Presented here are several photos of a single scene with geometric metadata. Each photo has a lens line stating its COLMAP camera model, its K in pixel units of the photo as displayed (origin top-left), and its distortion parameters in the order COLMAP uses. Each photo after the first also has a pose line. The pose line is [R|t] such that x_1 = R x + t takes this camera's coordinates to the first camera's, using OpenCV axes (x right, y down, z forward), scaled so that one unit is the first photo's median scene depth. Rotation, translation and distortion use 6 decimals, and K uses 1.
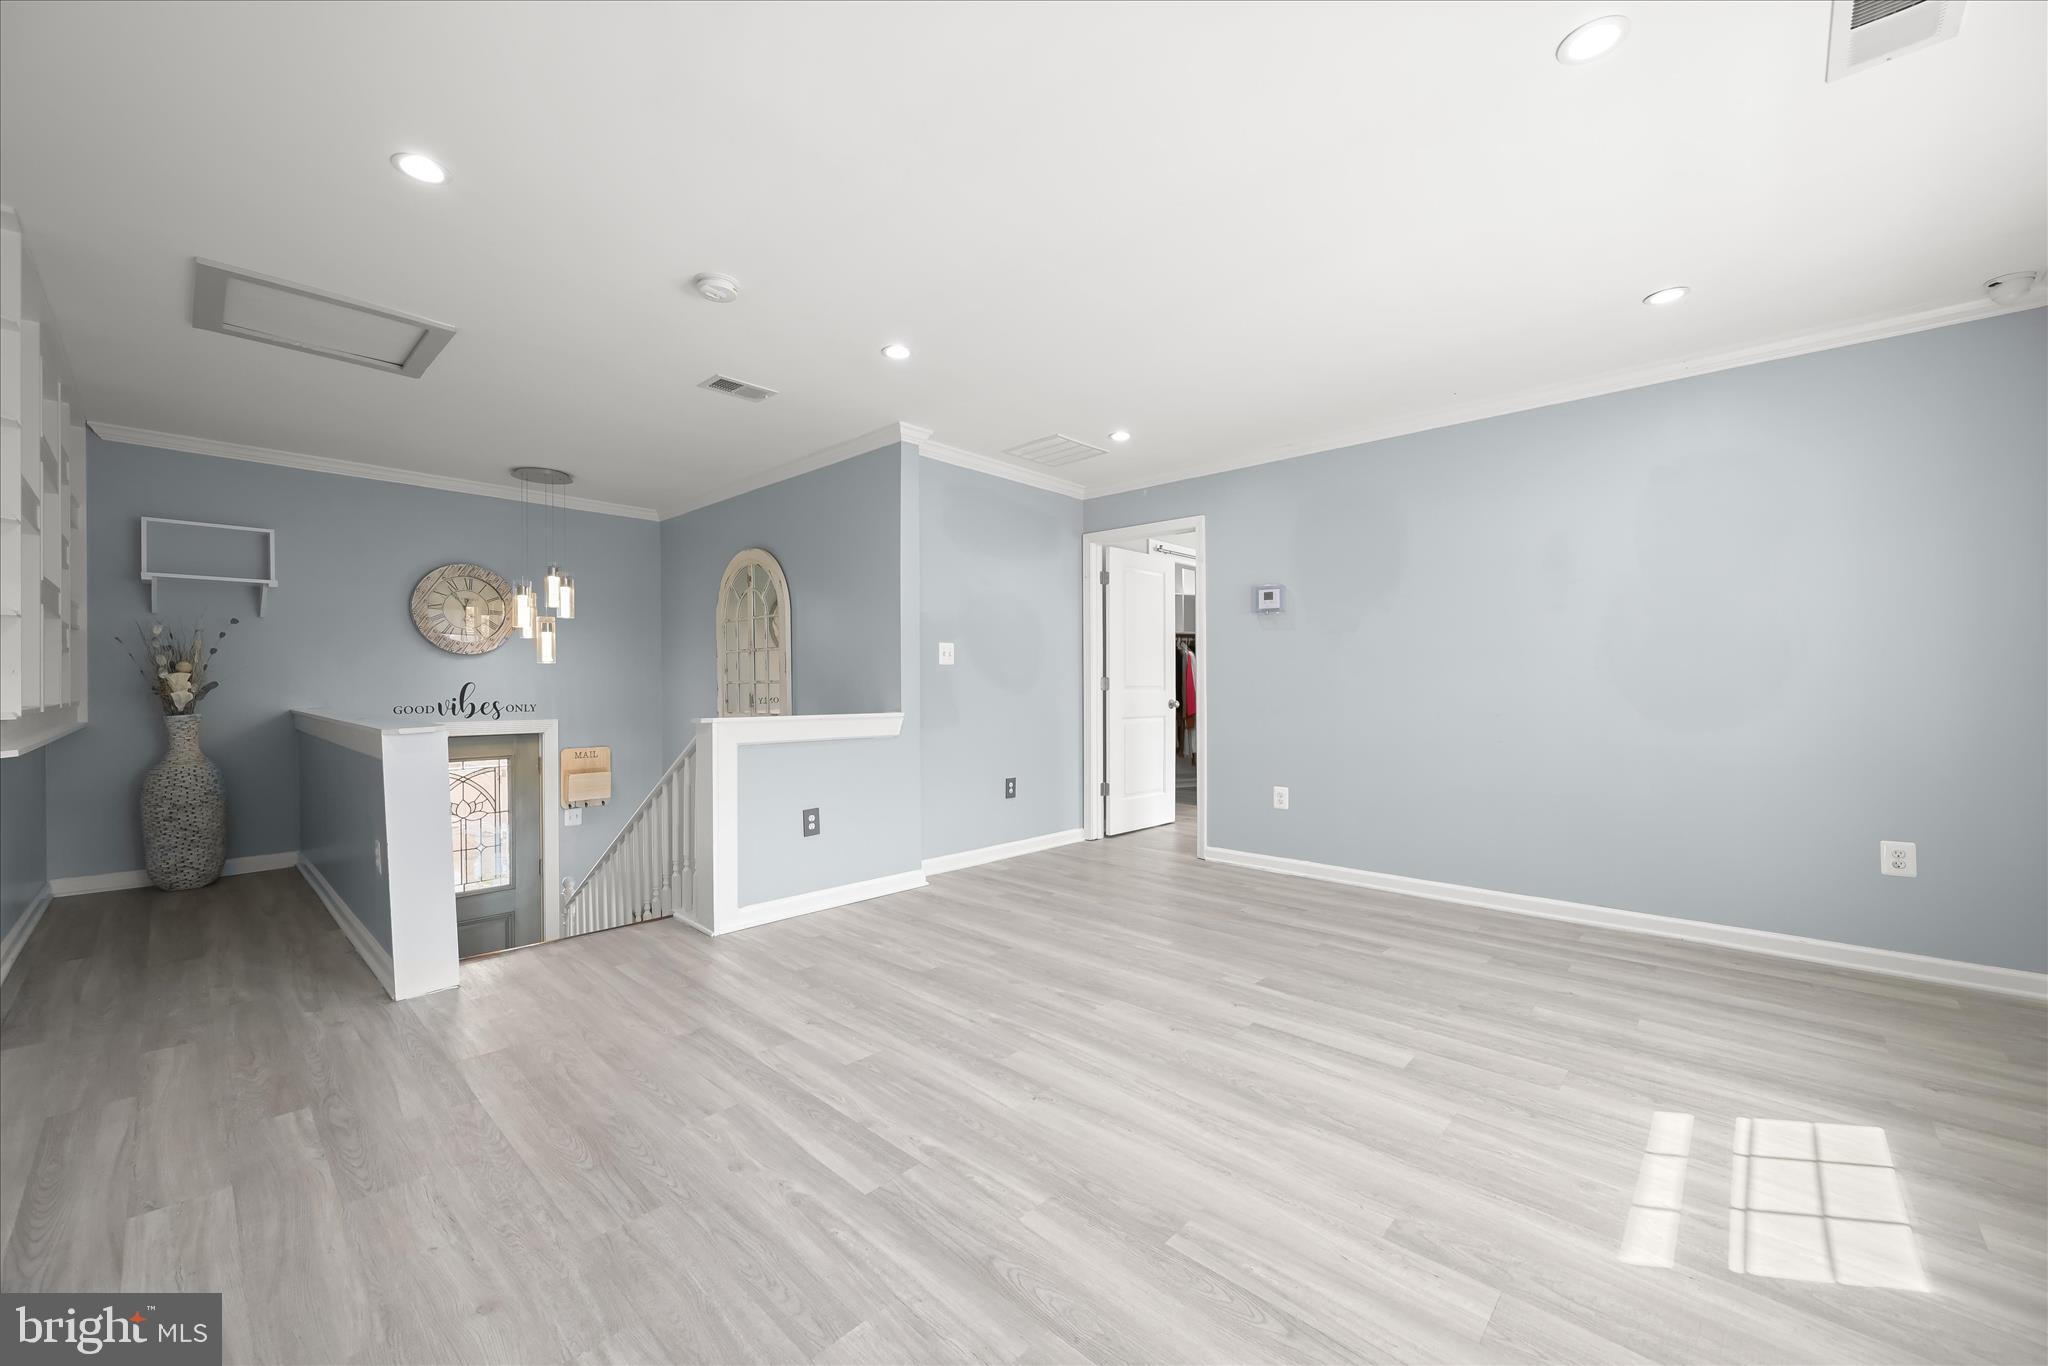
lens RADIAL K [[804.1, 0, 1044.8], [0, 804.1, 681.4], [0, 0, 1]] dist [-0.002056, -0.000259]
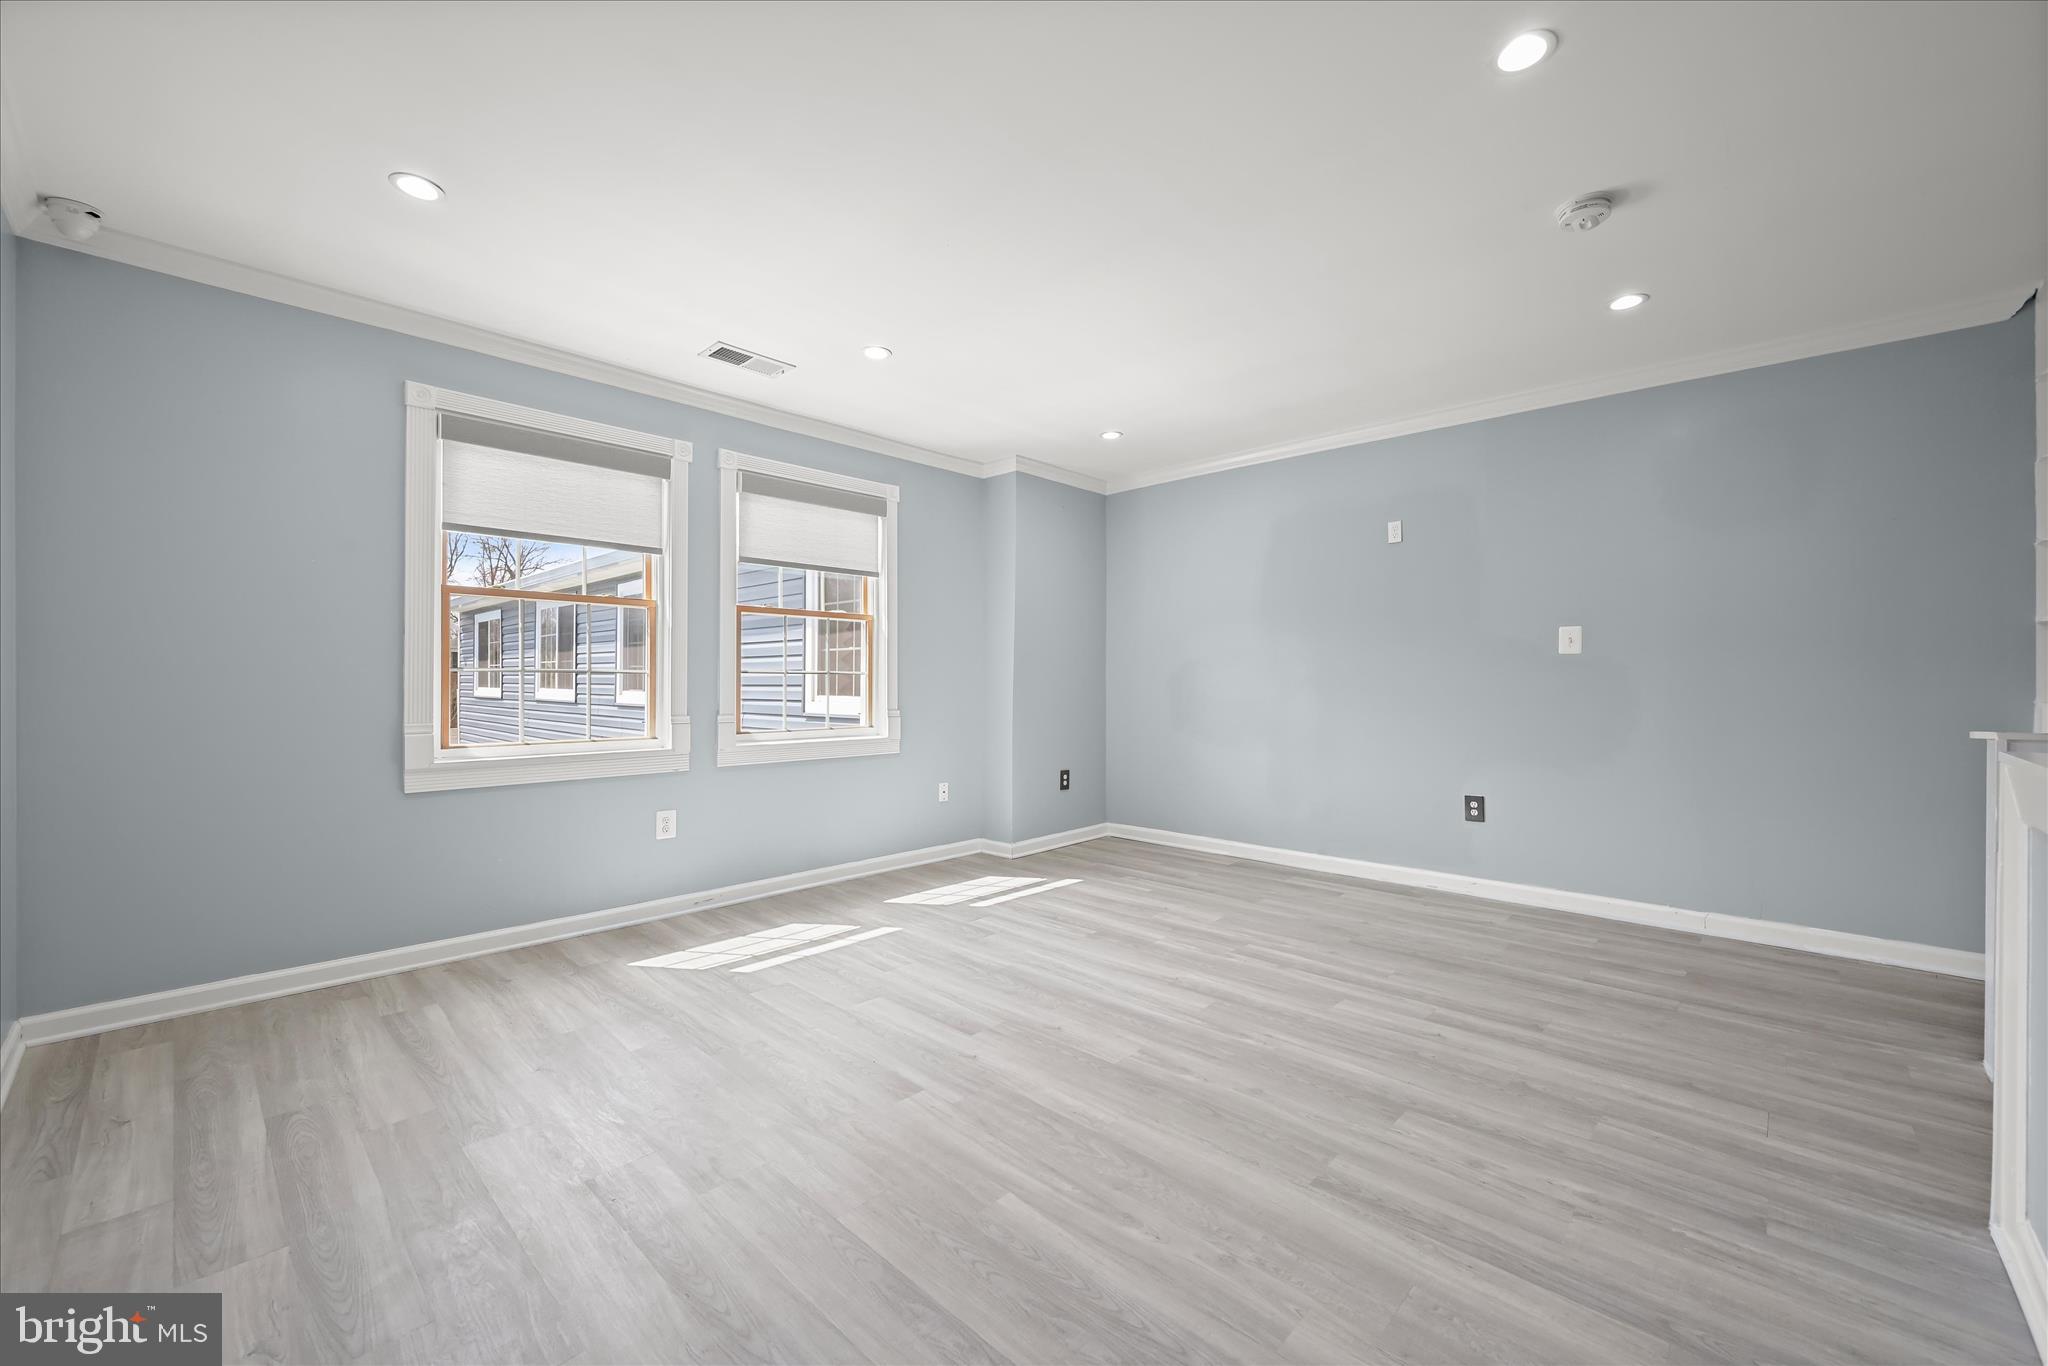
lens RADIAL K [[804.6, 0, 1024.0], [0, 804.6, 683.0], [0, 0, 1]] dist [-0.001475, -0.000025]
pose [[-0.999274, 0.000672, 0.038087, 0.160973], [0.000510, 0.999991, -0.004262, 0.011351], [-0.038090, -0.004240, -0.999265, 1.953797]]
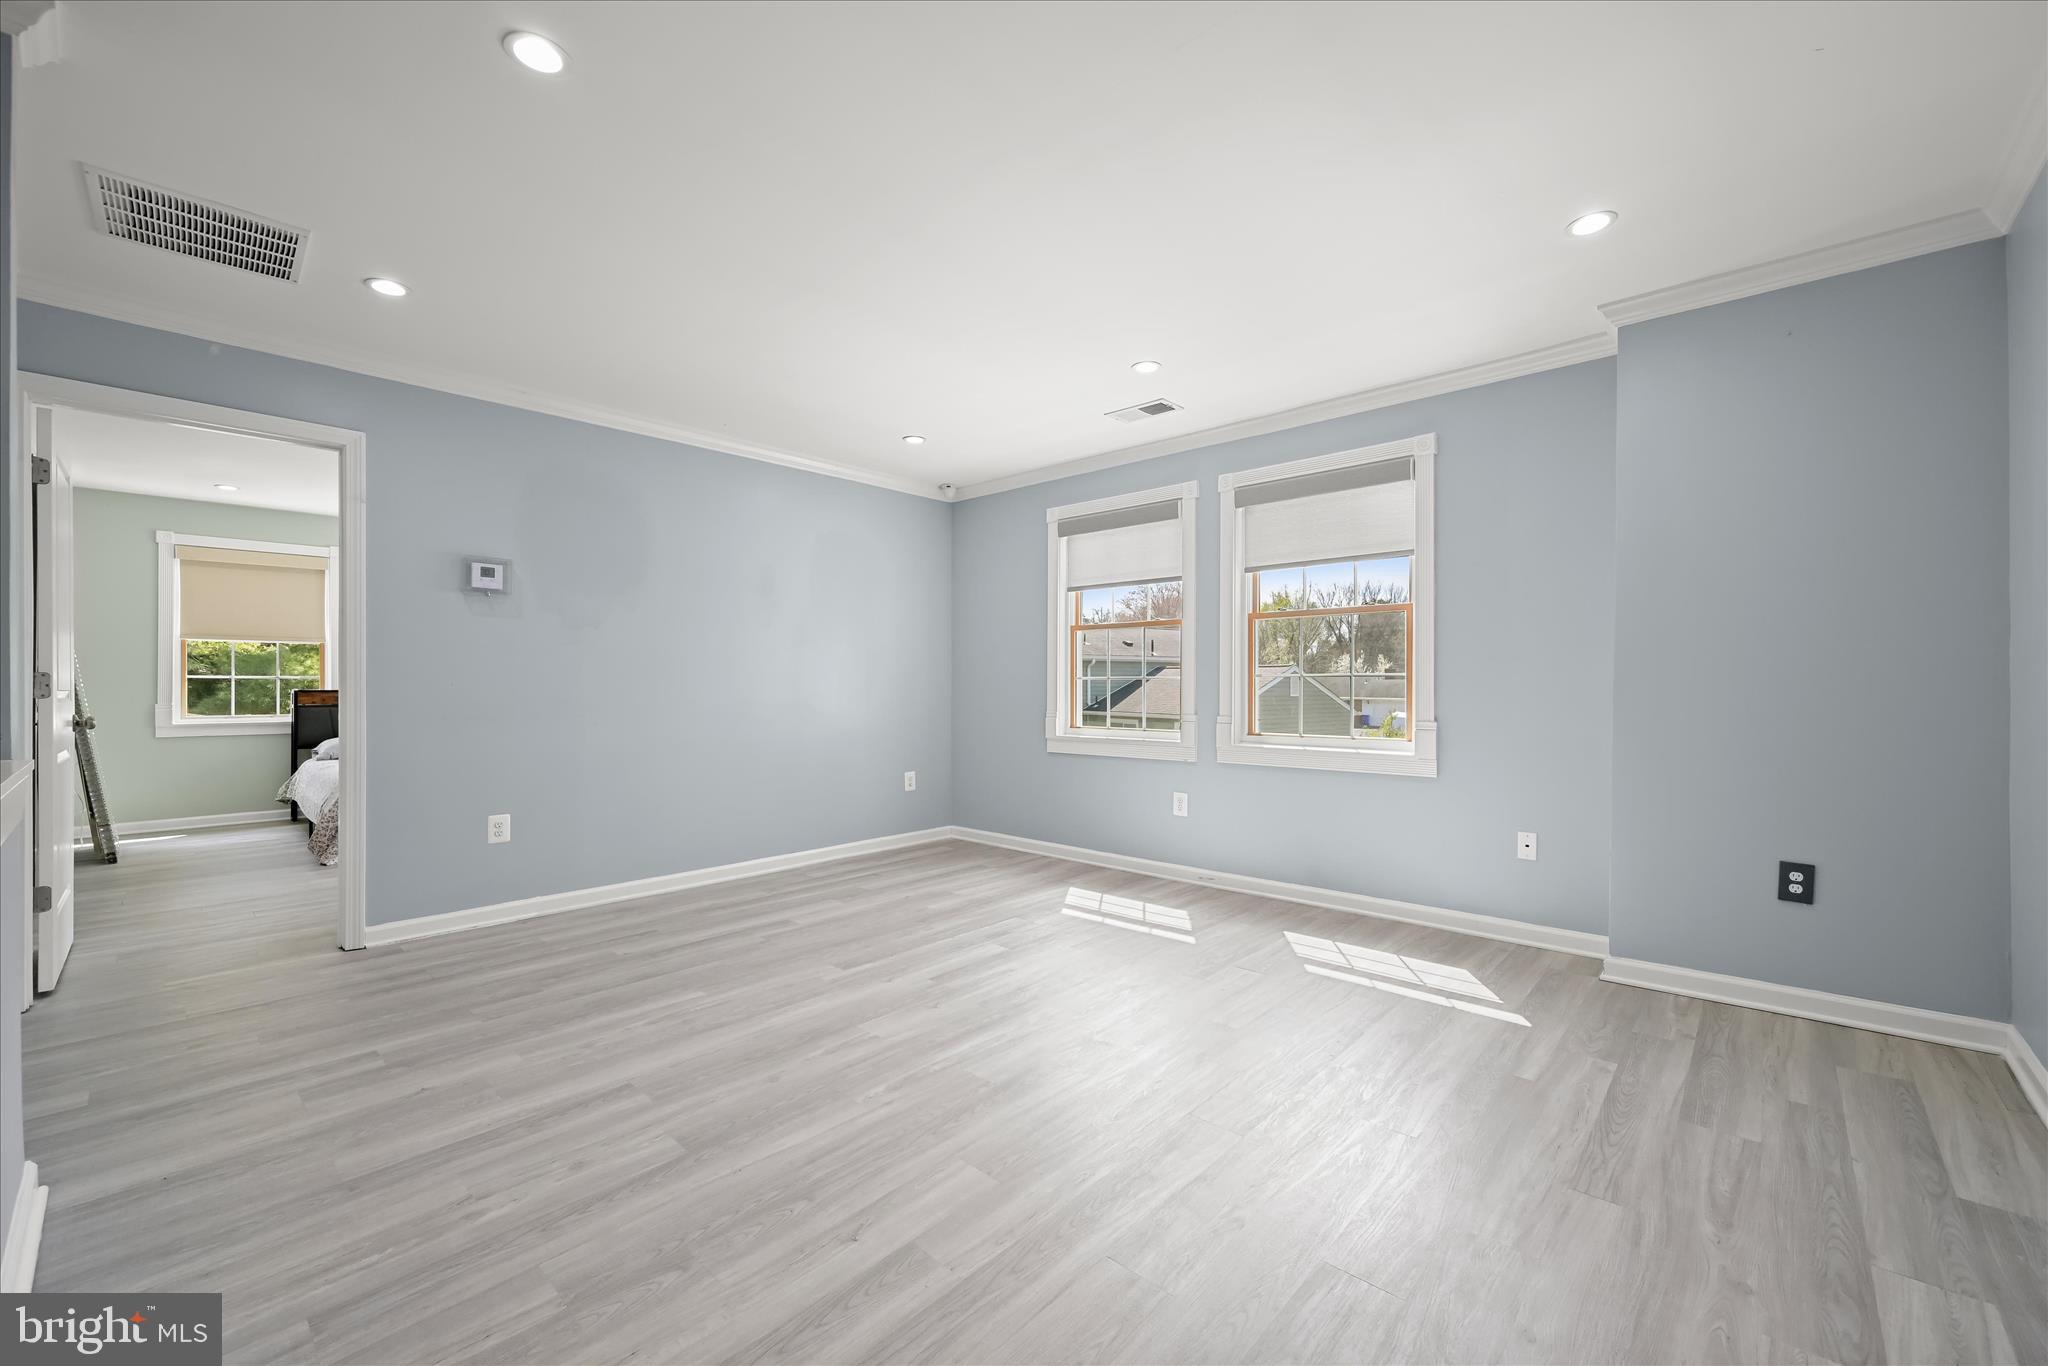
lens RADIAL K [[804.6, 0, 1024.0], [0, 804.6, 683.0], [0, 0, 1]] dist [-0.001475, -0.000025]
pose [[0.006258, 0.003379, 0.999975, -0.896095], [-0.003204, 0.999989, -0.003359, 0.003501], [-0.999975, -0.003183, 0.006269, 0.858802]]
